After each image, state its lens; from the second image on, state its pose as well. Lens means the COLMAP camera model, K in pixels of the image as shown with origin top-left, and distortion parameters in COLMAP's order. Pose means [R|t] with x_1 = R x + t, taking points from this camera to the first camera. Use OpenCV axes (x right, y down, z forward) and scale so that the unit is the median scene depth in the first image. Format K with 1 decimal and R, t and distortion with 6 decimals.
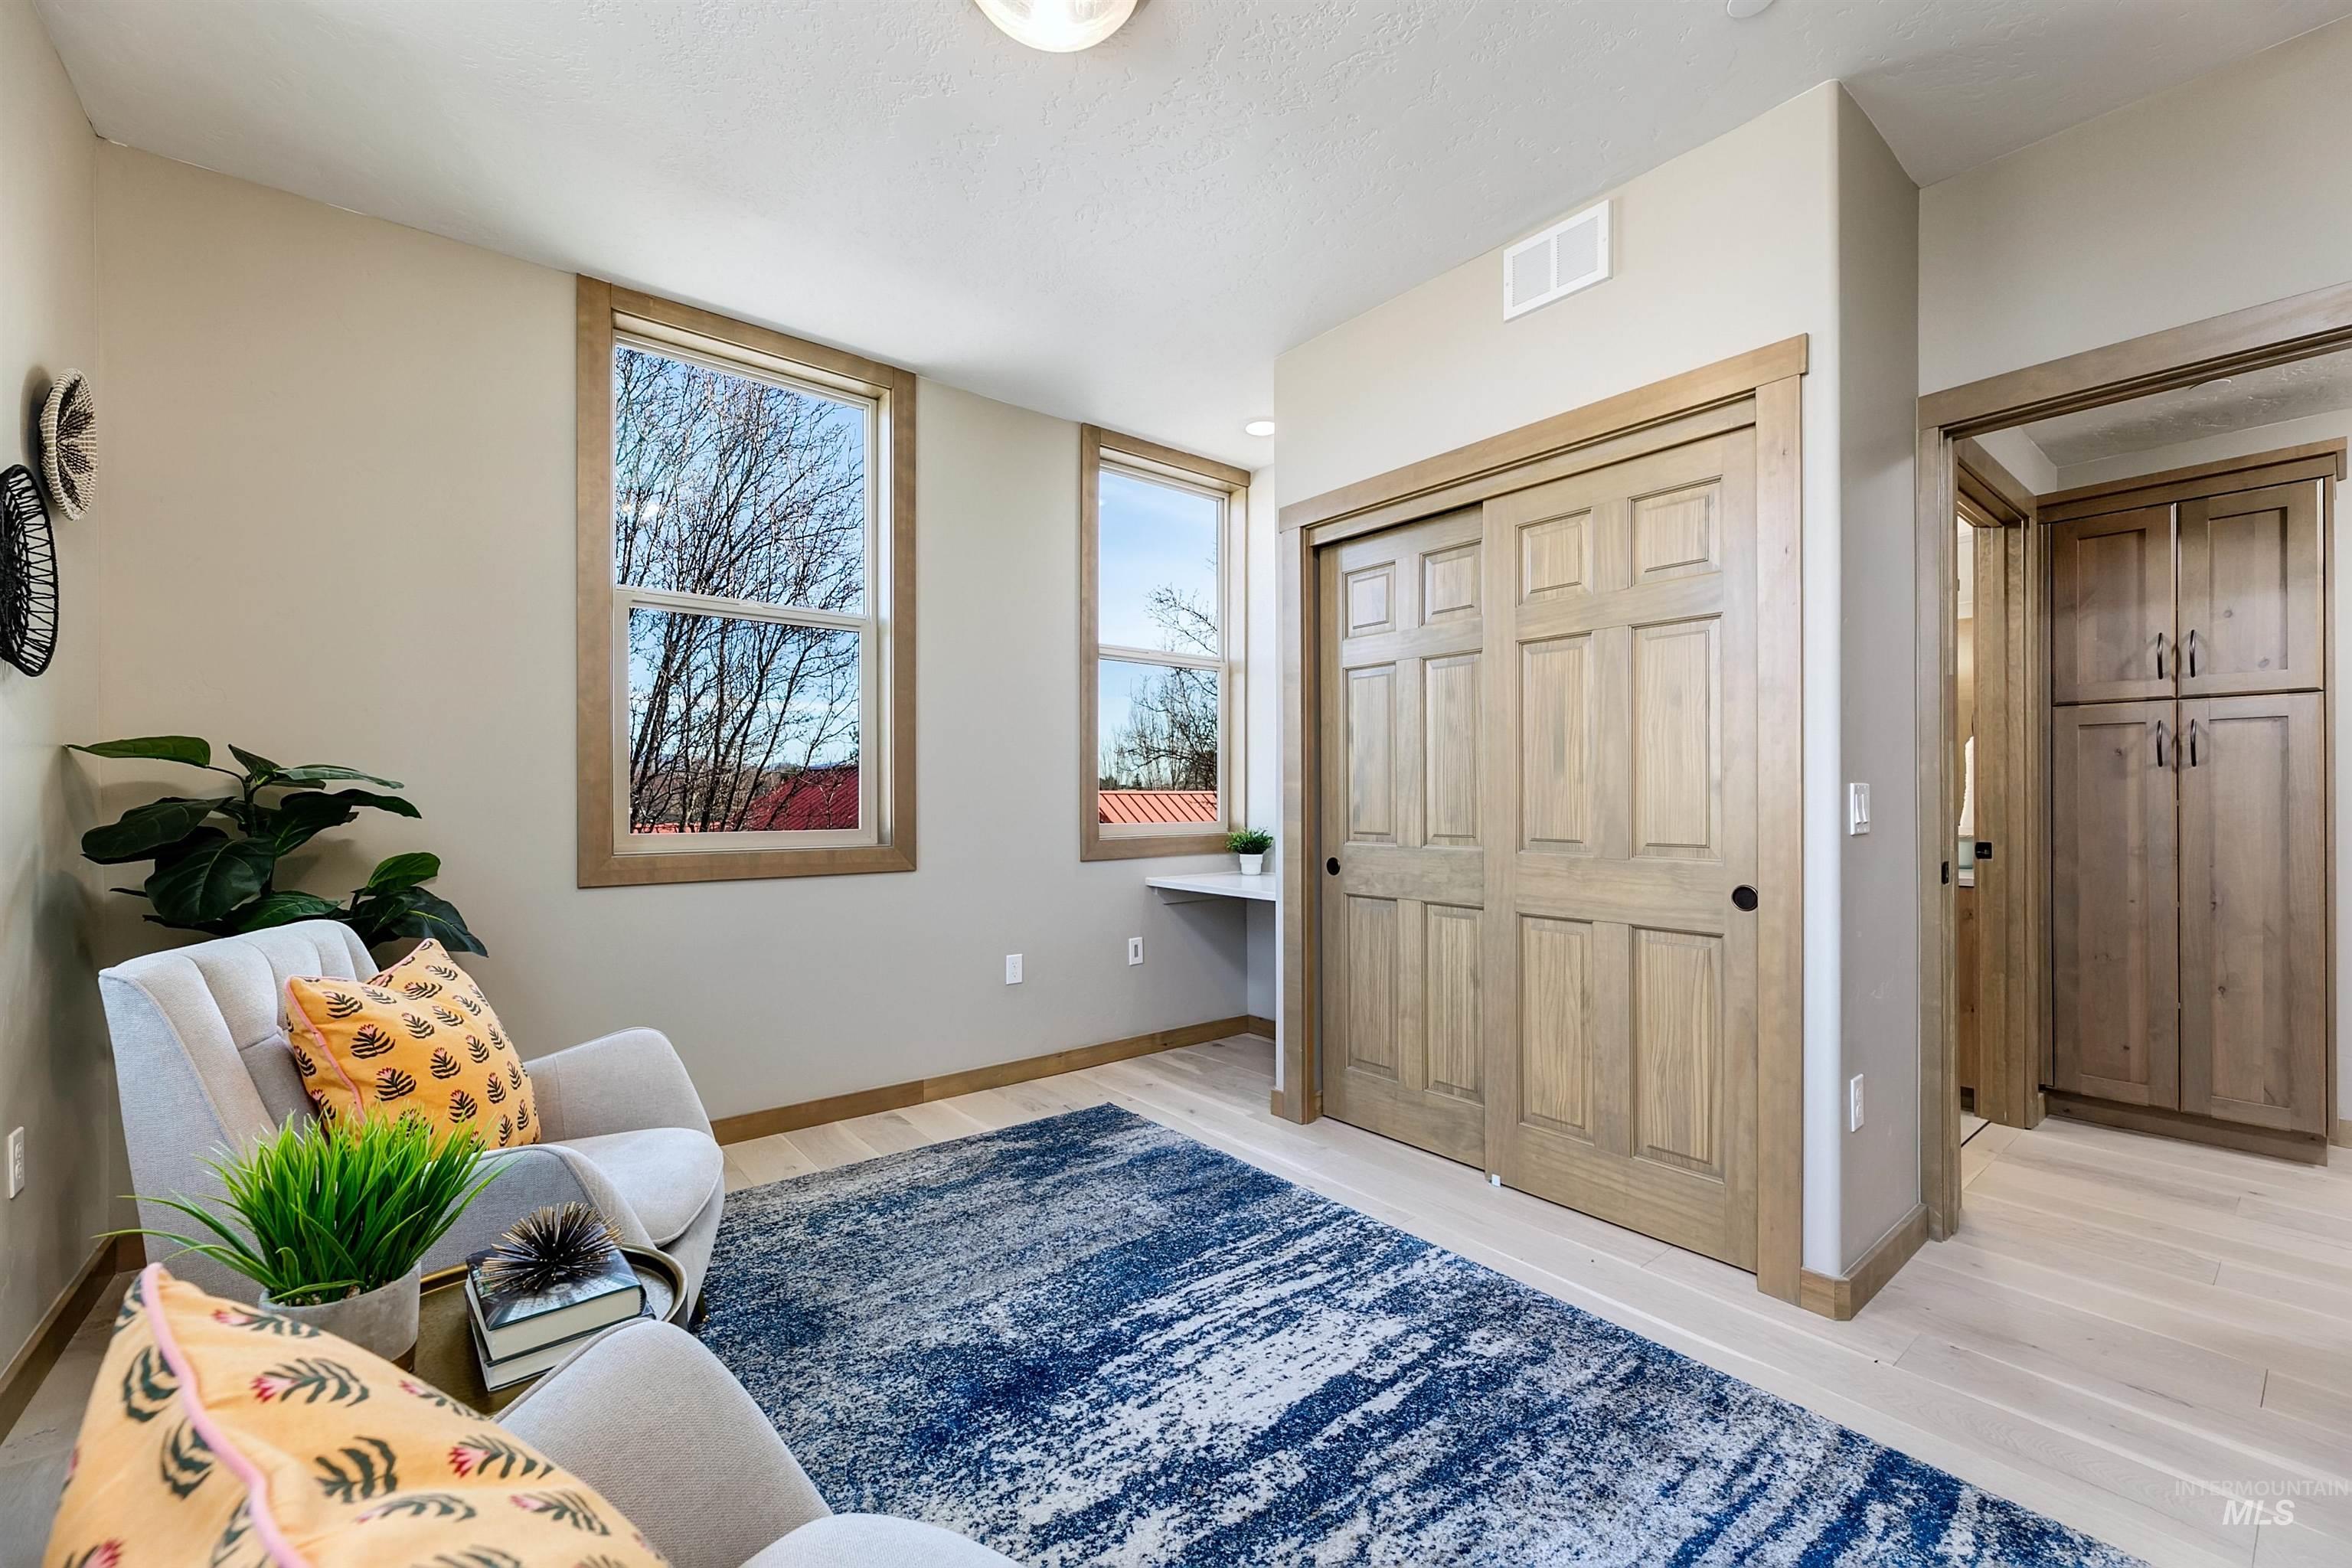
lens RADIAL K [[949.7, 0, 1186.4], [0, 949.7, 798.7], [0, 0, 1]] dist [0.002766, 0.000756]
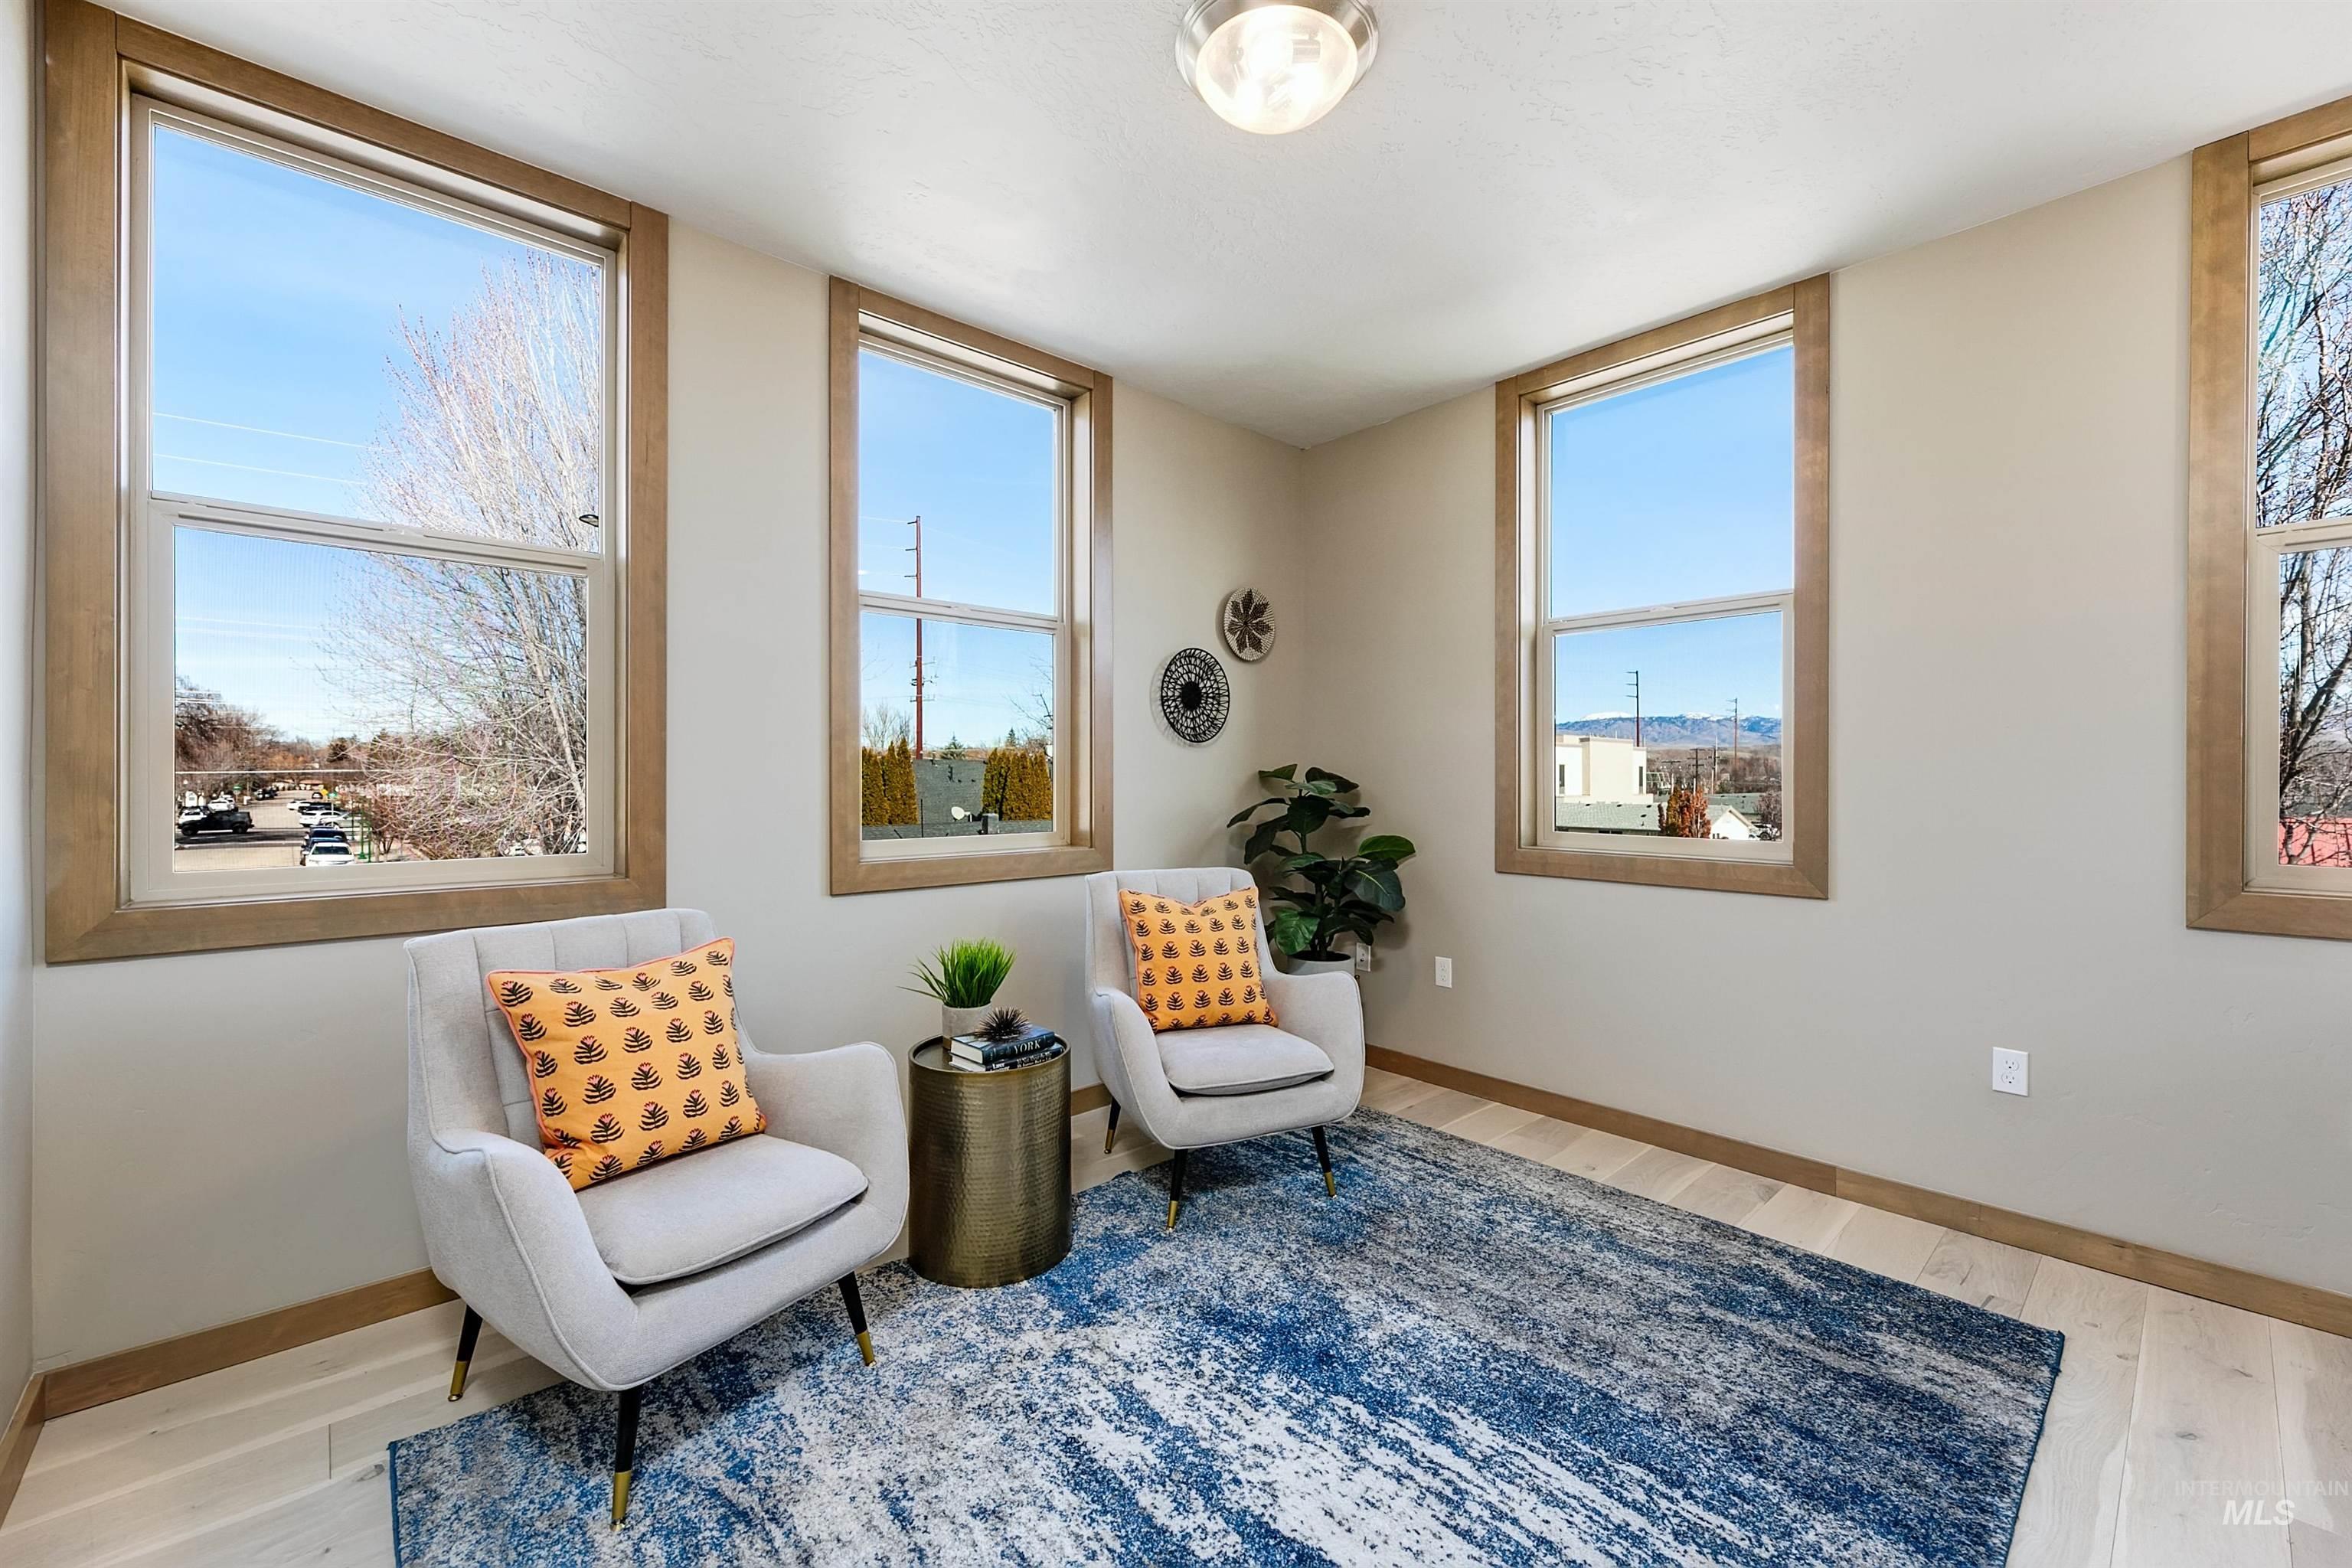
lens RADIAL K [[949.7, 0, 1184.4], [0, 949.7, 780.6], [0, 0, 1]] dist [0.002766, 0.000756]
pose [[0.060451, 0.005762, -0.998155, 0.662158], [-0.002370, 0.999981, 0.005629, -0.037286], [0.998168, 0.002025, 0.060464, 0.578785]]
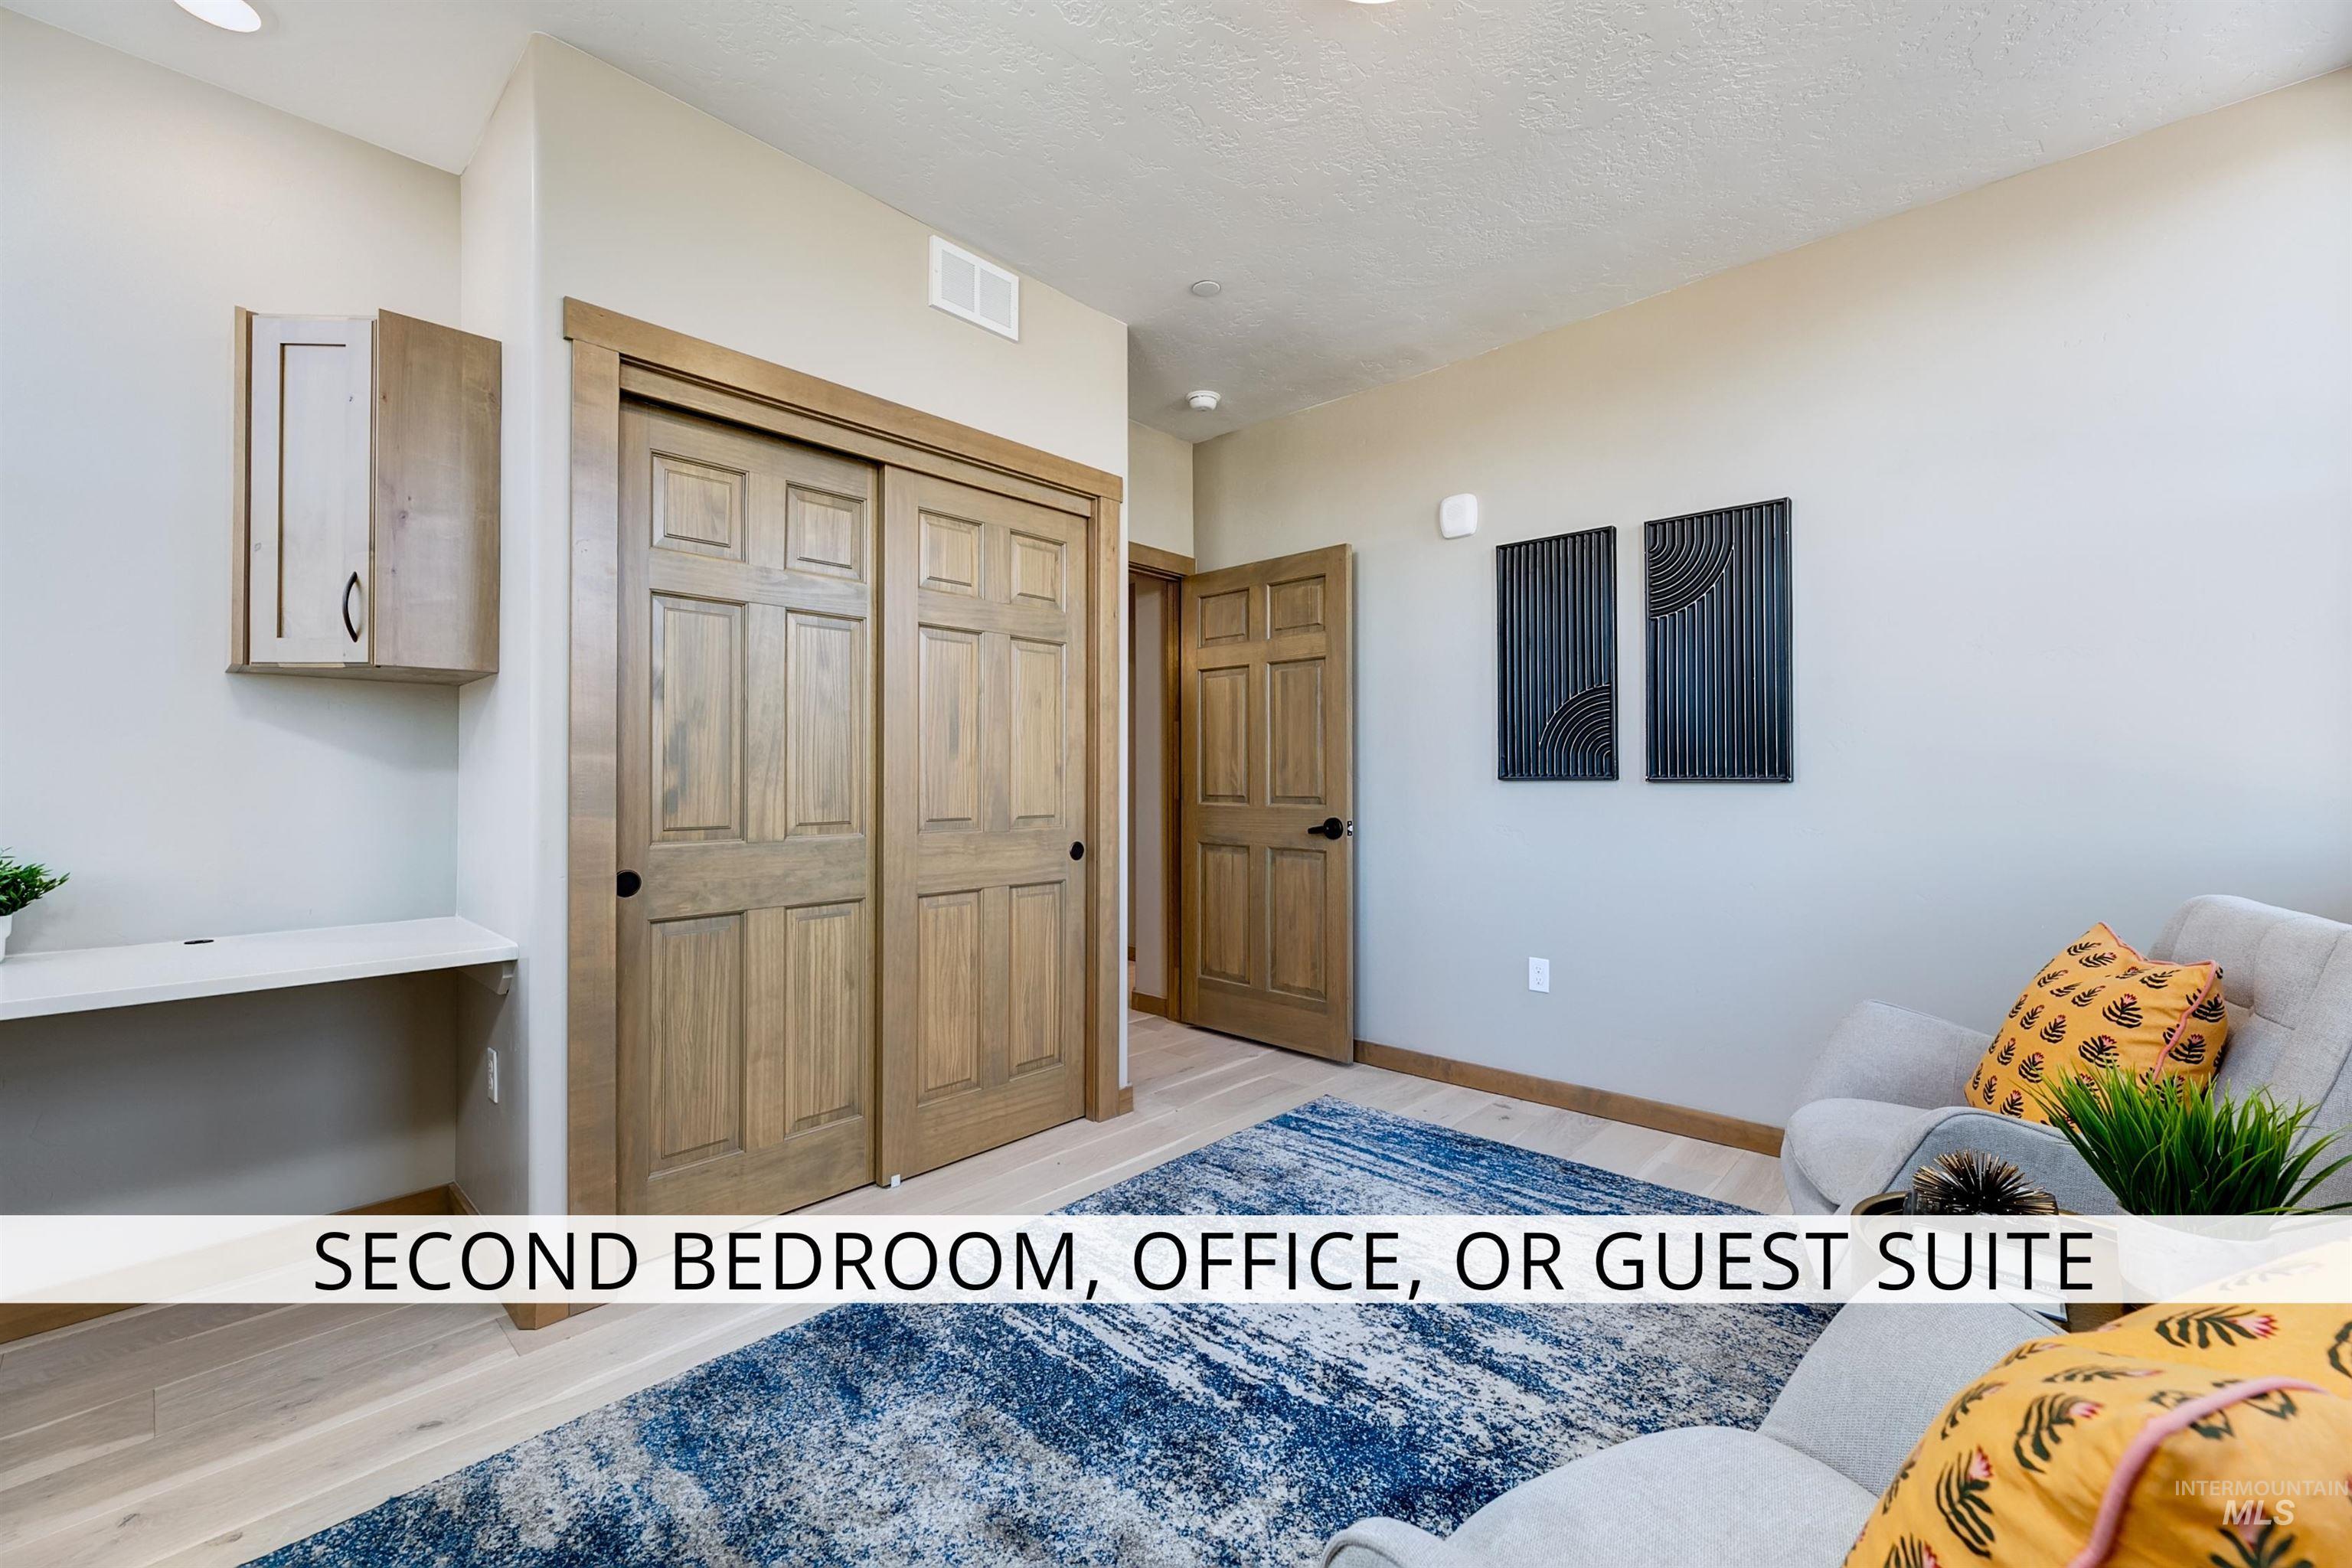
lens RADIAL K [[949.7, 0, 1189.5], [0, 949.7, 766.9], [0, 0, 1]] dist [0.002766, 0.000756]
pose [[-0.151287, 0.014970, 0.988377, -0.733172], [0.002646, 0.999888, -0.014739, 0.001425], [-0.988486, 0.000386, -0.151310, 0.938335]]
